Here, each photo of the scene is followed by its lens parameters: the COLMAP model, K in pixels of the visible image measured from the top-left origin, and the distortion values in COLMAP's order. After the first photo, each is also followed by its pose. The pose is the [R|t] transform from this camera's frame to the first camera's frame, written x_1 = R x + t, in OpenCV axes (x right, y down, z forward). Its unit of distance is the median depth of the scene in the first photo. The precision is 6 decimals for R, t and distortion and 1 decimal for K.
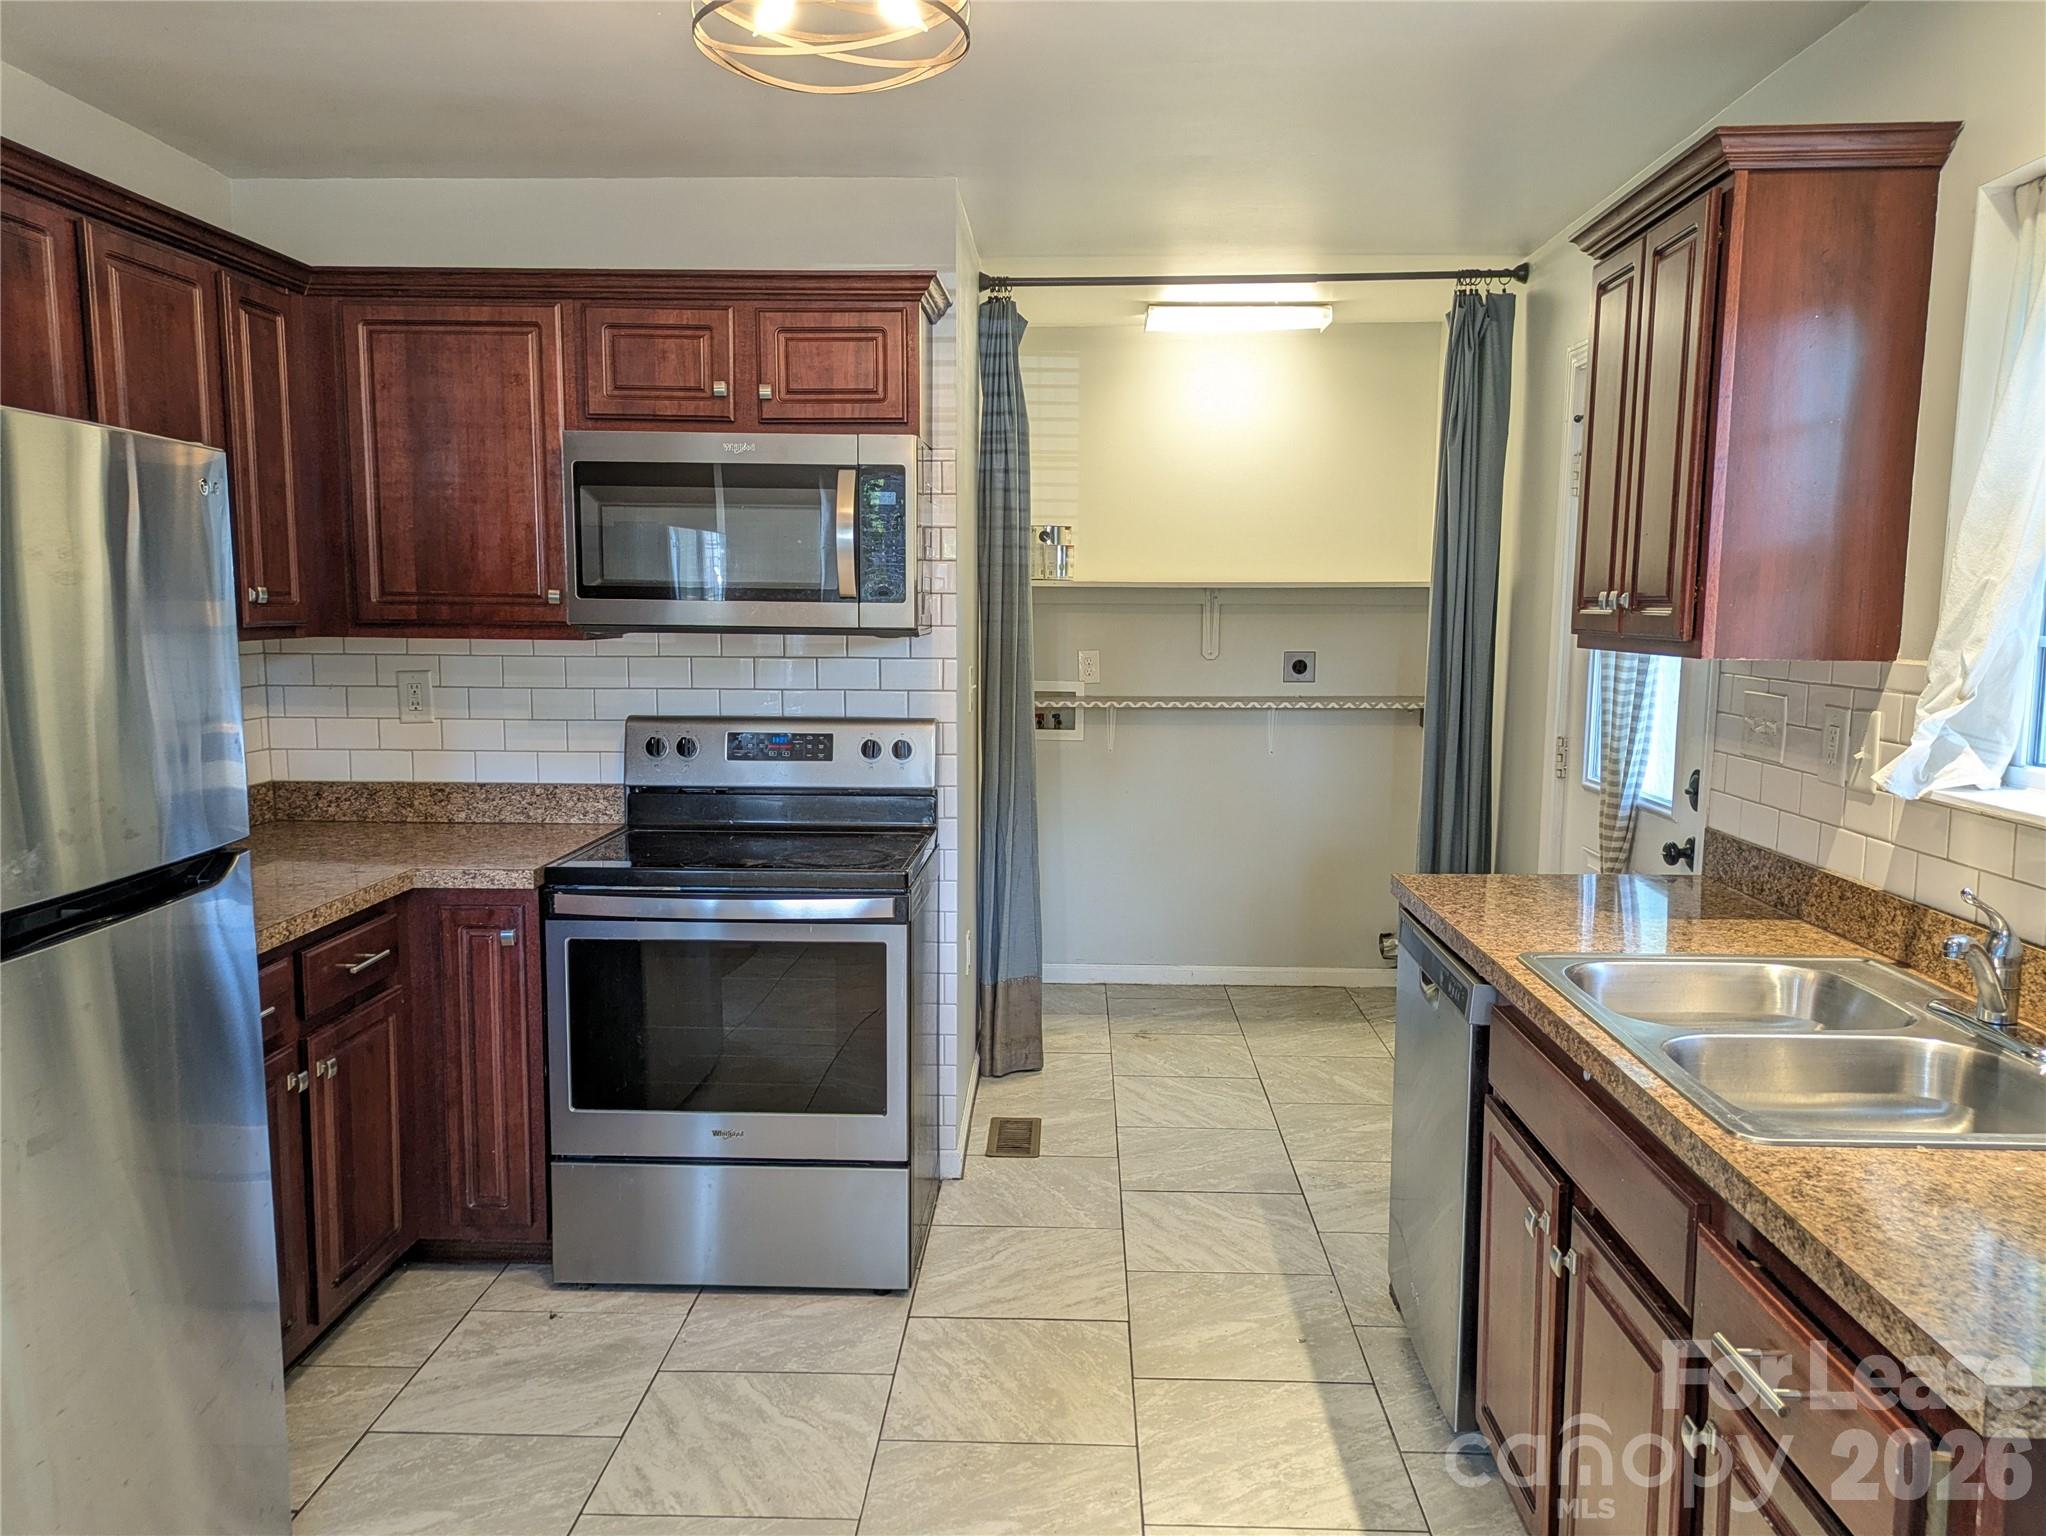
lens RADIAL K [[1503.9, 0, 1017.9], [0, 1503.9, 773.8], [0, 0, 1]] dist [0.061350, -0.052945]
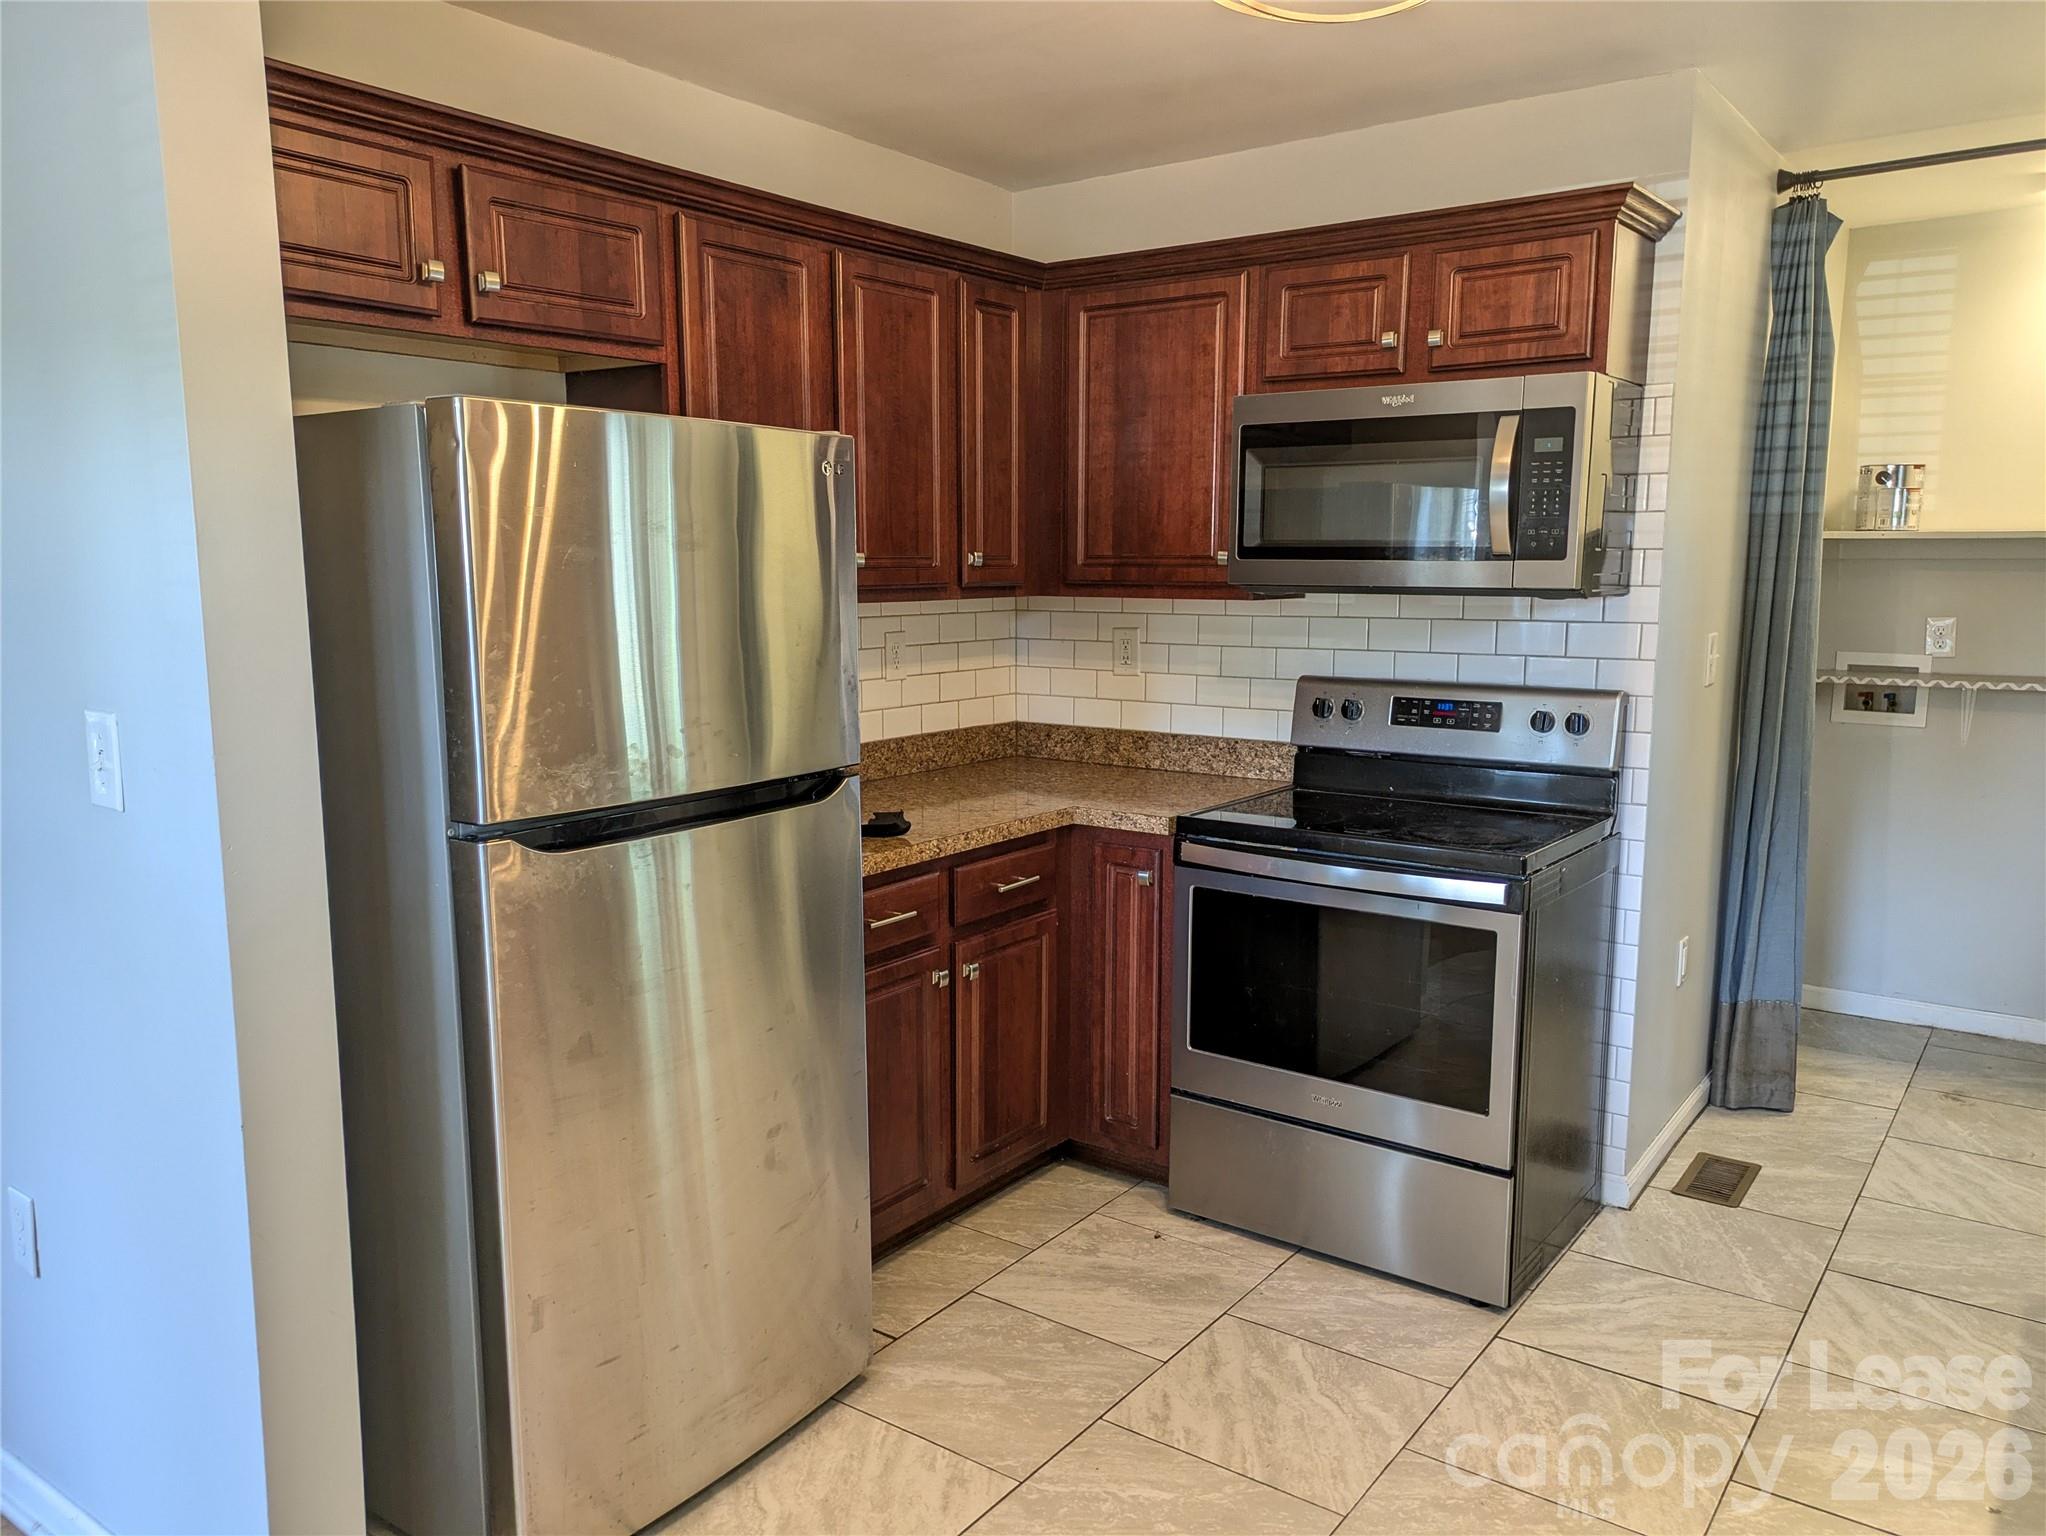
lens RADIAL K [[1503.9, 0, 1017.9], [0, 1503.9, 773.8], [0, 0, 1]] dist [0.061350, -0.052945]
pose [[0.826849, 0.074627, -0.557451, 0.166043], [-0.060578, 0.997209, 0.043645, -0.005990], [0.559152, -0.002319, 0.829062, 0.063713]]
